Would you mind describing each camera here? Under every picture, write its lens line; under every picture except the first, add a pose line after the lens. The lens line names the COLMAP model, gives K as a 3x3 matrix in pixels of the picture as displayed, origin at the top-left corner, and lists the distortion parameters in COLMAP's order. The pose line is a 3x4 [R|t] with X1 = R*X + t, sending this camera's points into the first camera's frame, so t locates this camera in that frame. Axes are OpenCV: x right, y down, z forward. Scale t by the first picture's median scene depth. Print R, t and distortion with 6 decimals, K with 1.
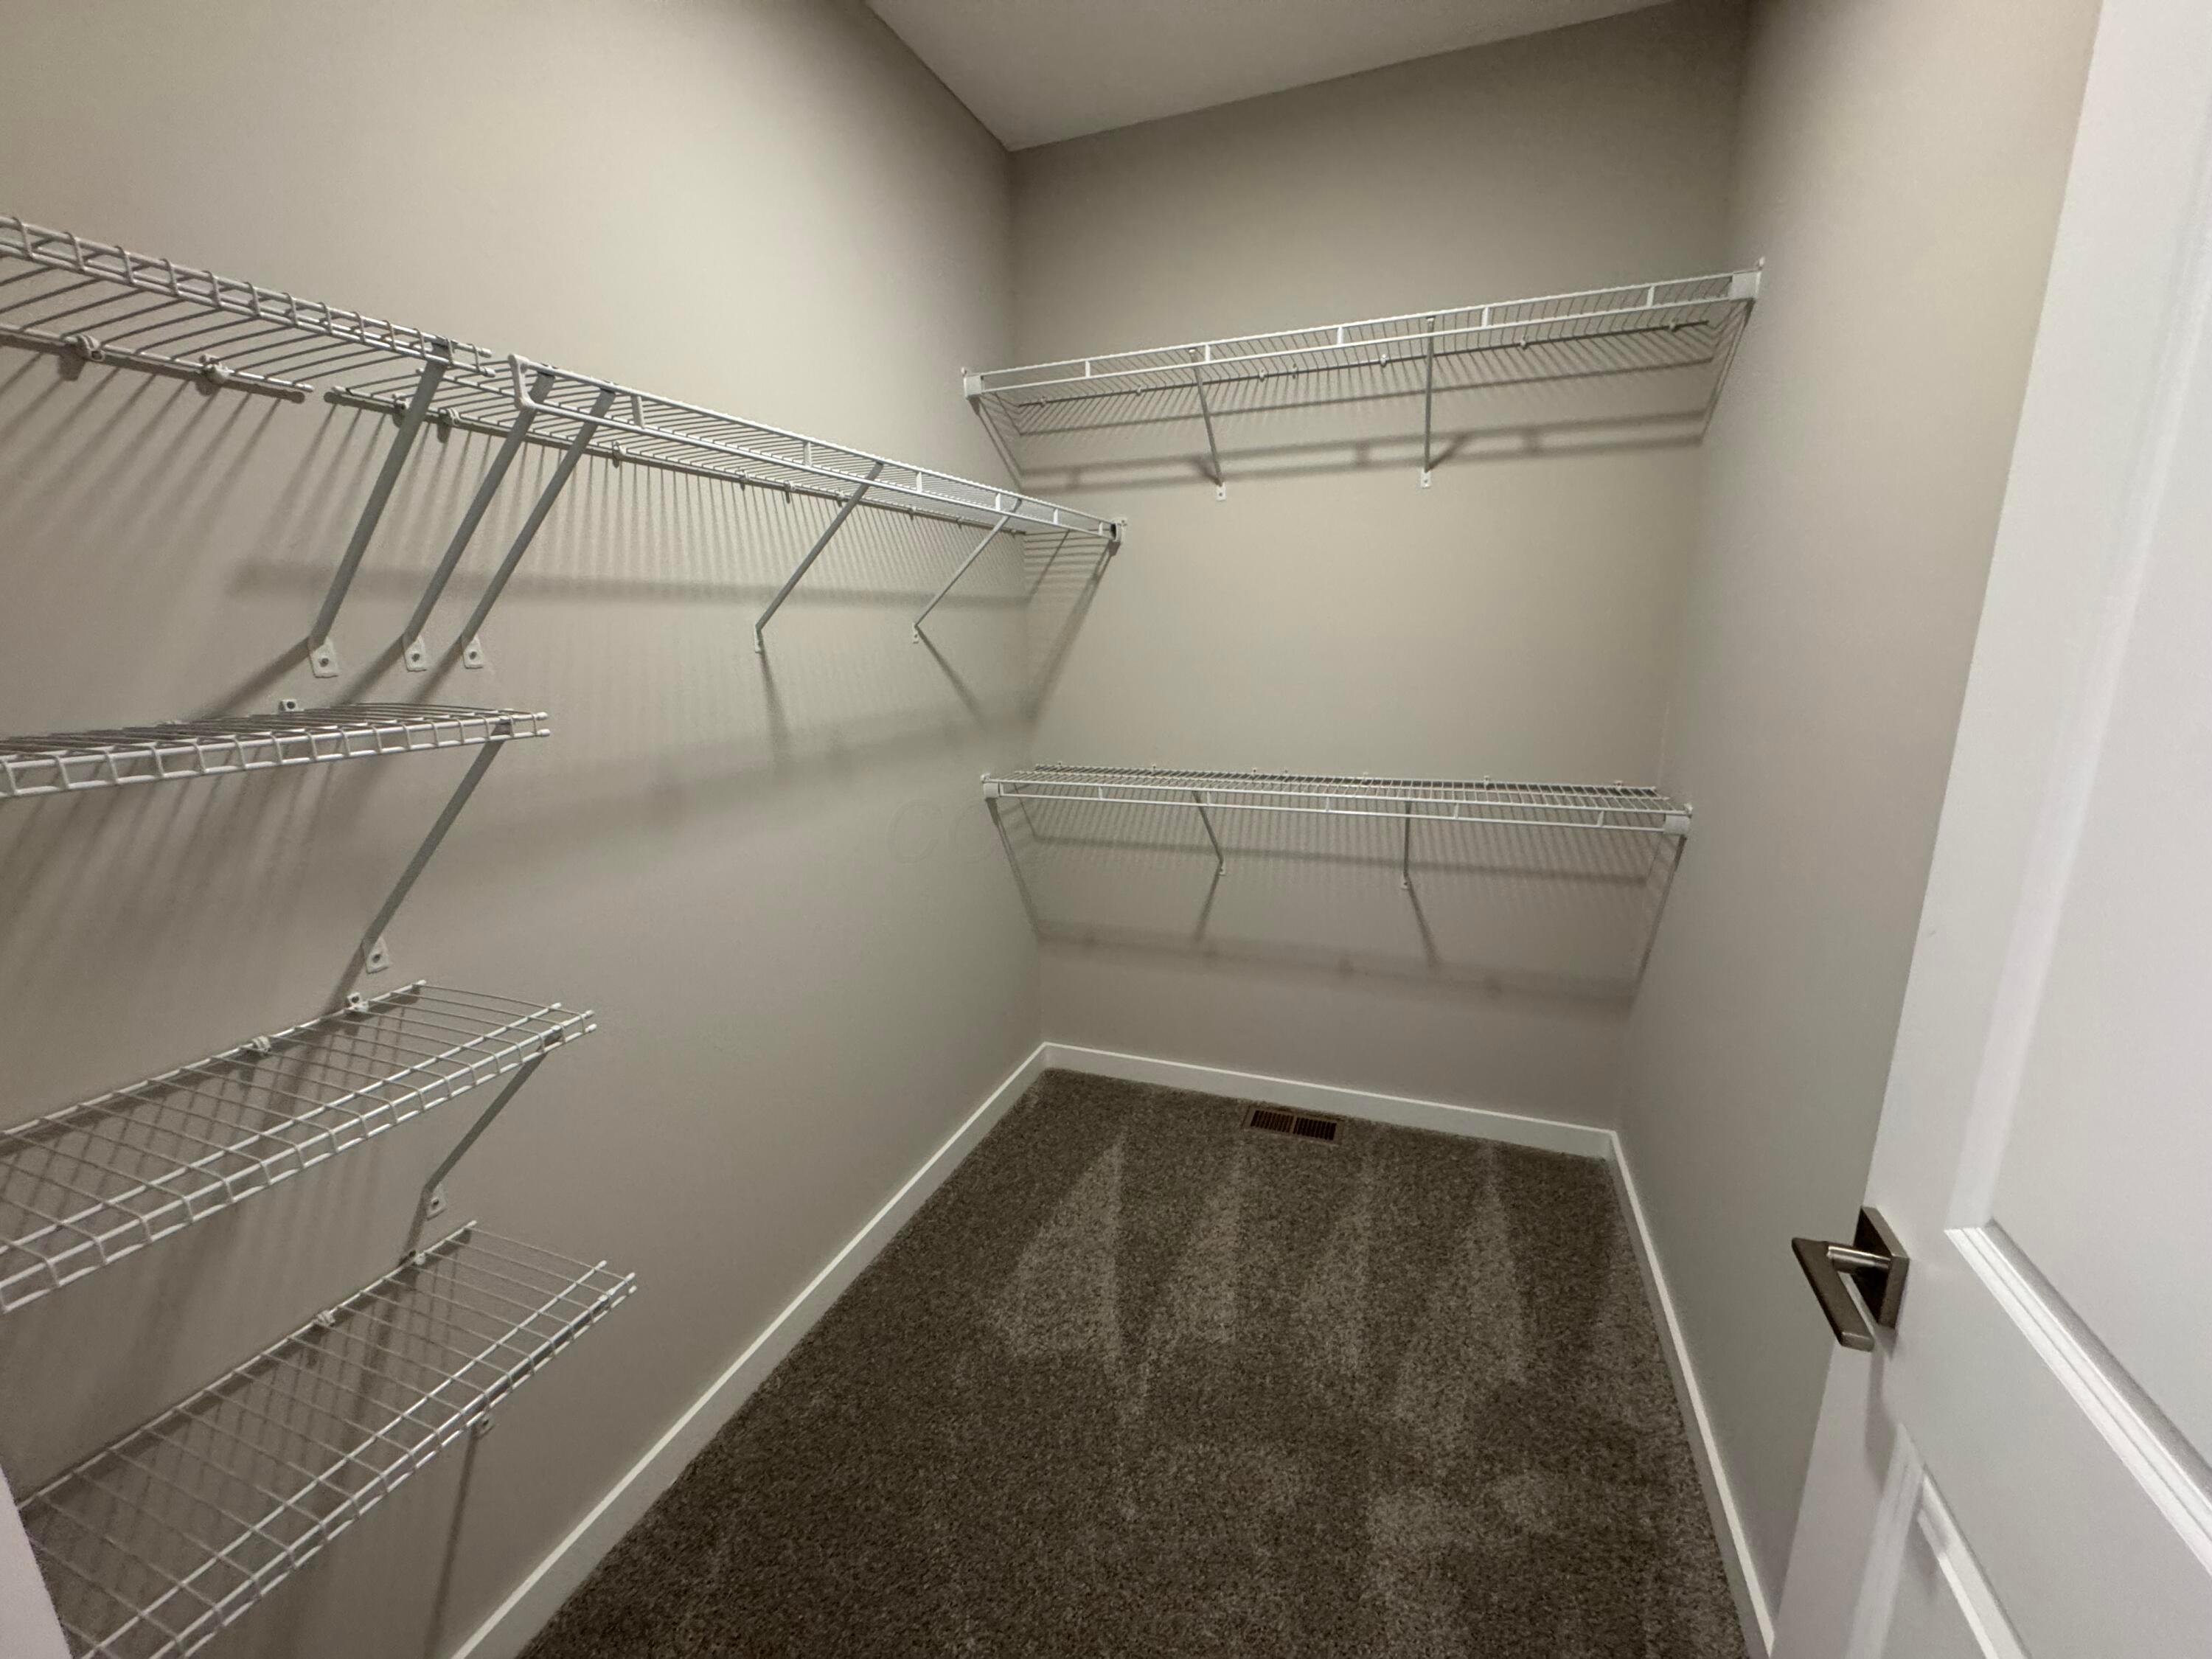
lens RADIAL K [[886.5, 0, 1102.6], [0, 886.5, 824.2], [0, 0, 1]] dist [-0.002979, 0.000077]
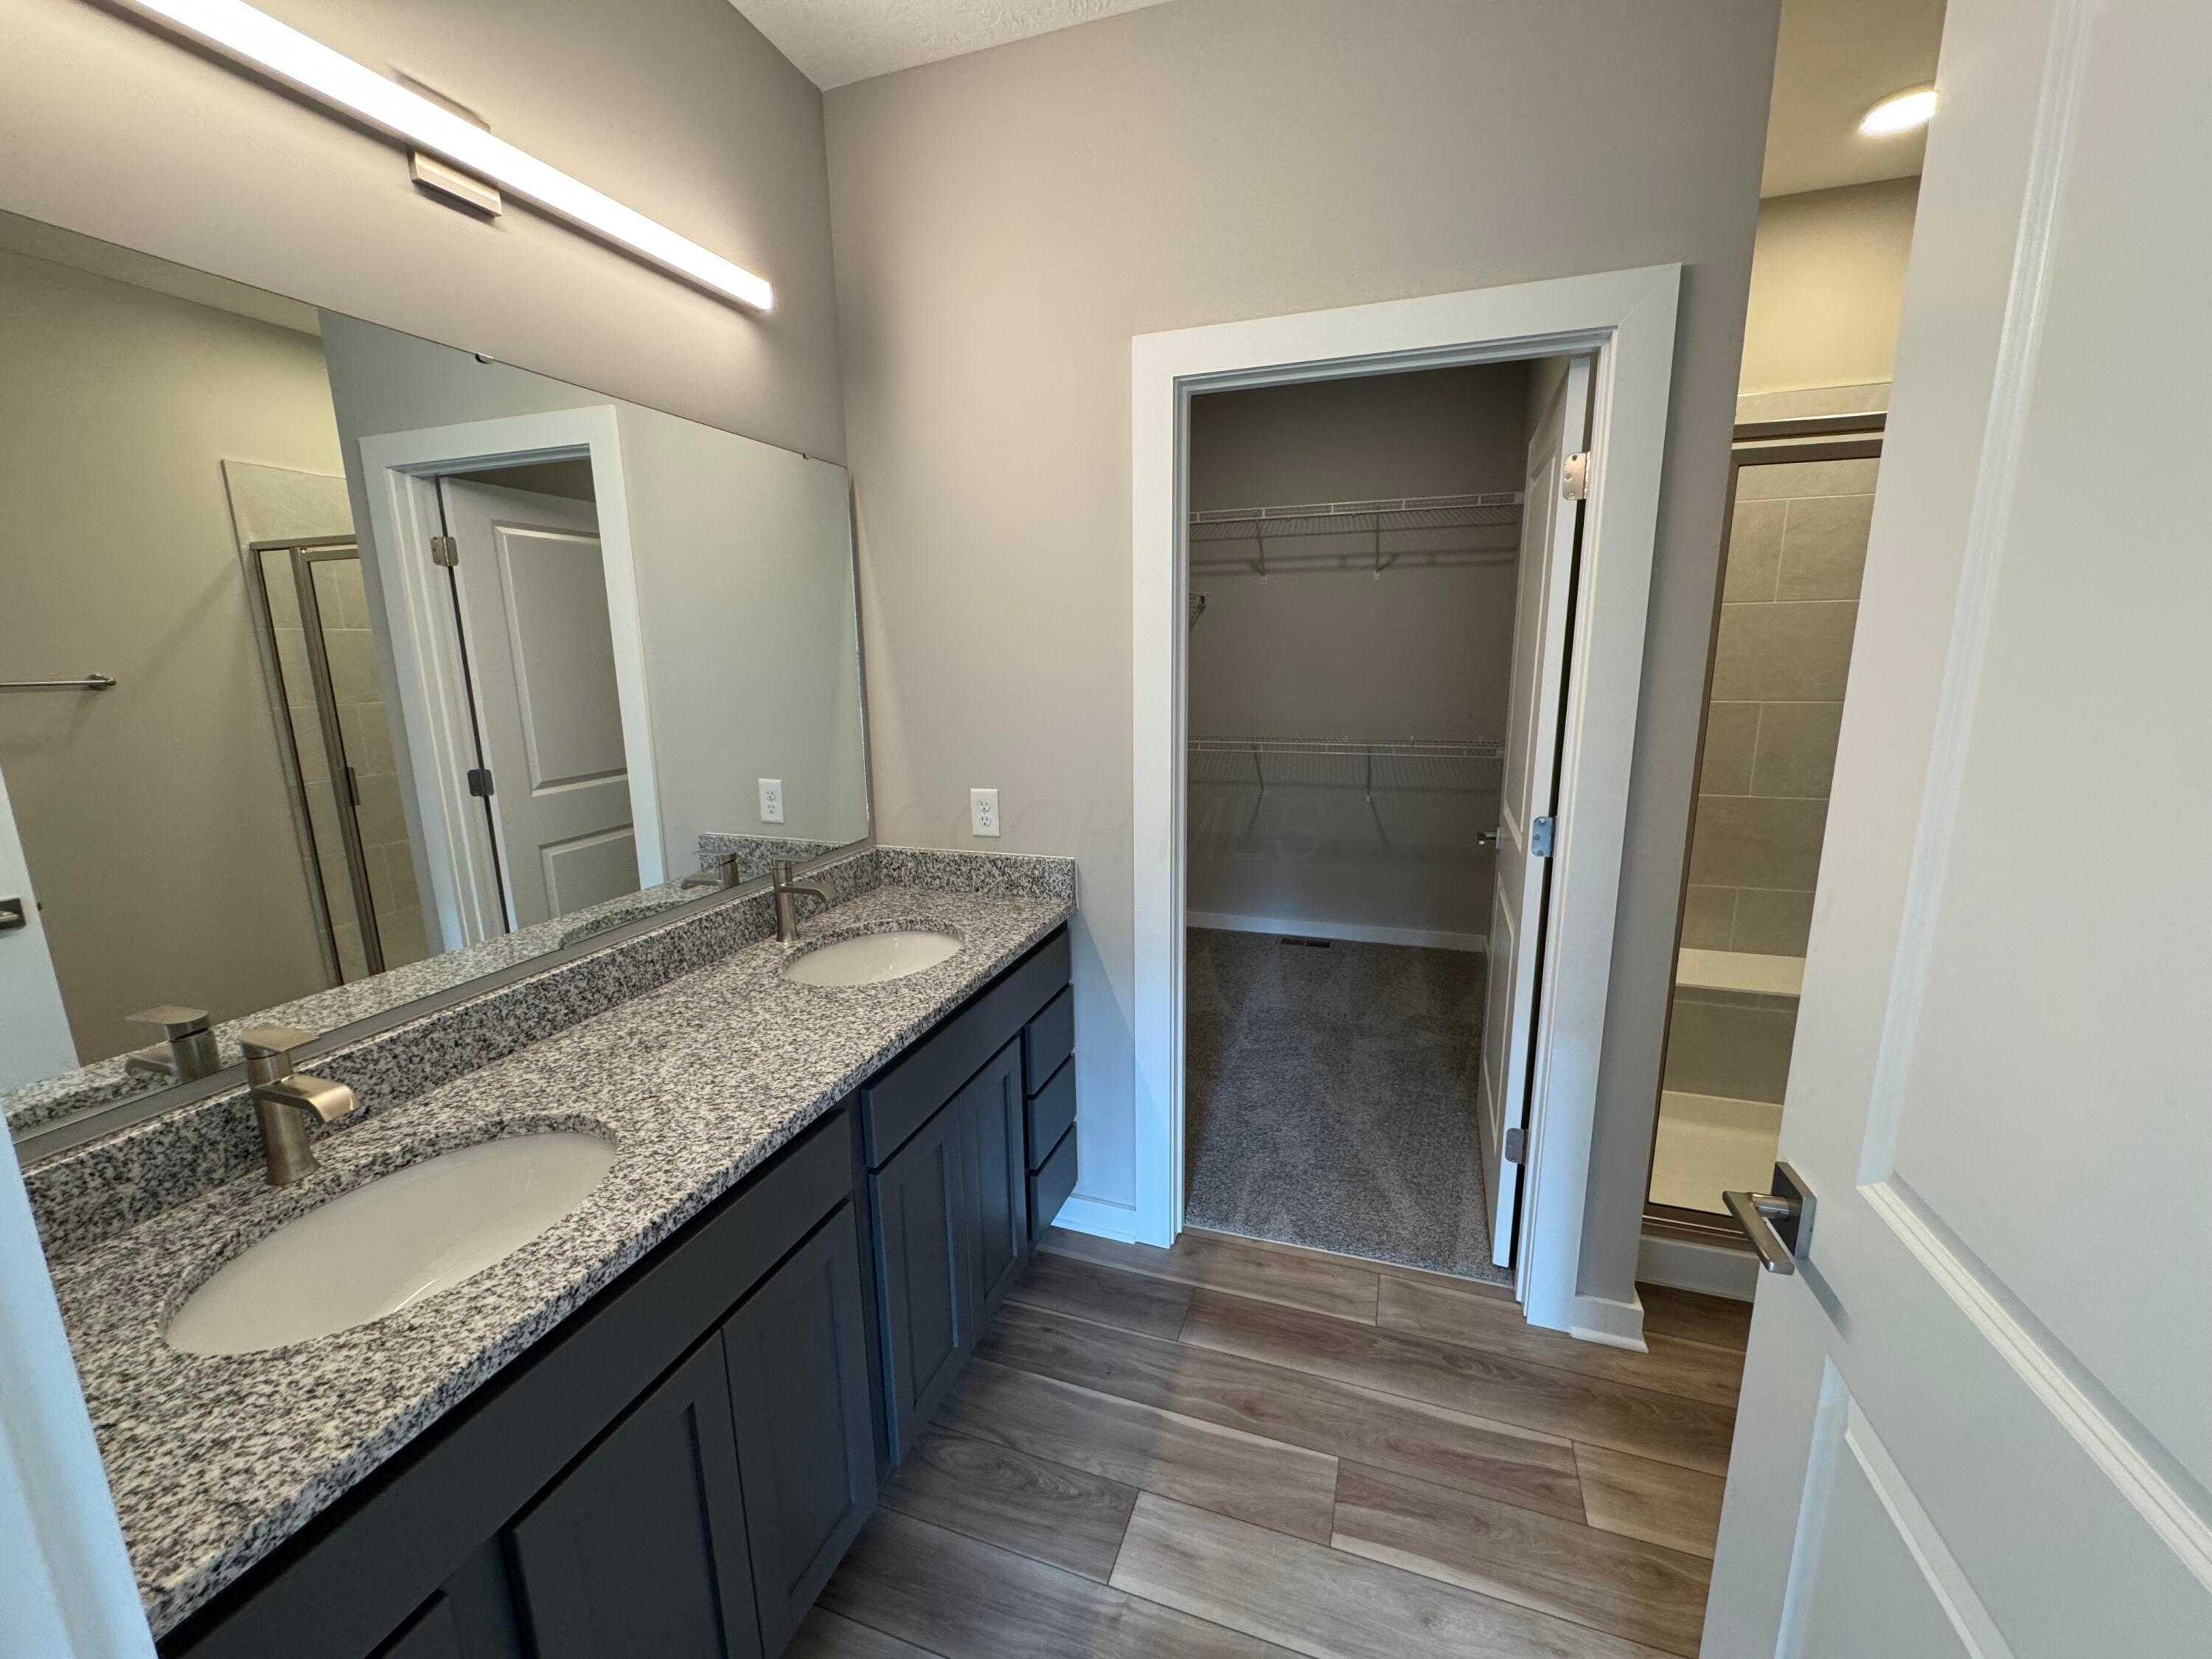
lens RADIAL K [[886.5, 0, 1105.3], [0, 886.5, 830.7], [0, 0, 1]] dist [-0.002979, 0.000077]
pose [[0.999420, -0.005923, 0.033520, -0.259941], [0.006342, 0.999903, -0.012415, 0.159968], [-0.033444, 0.012620, 0.999361, -0.800182]]
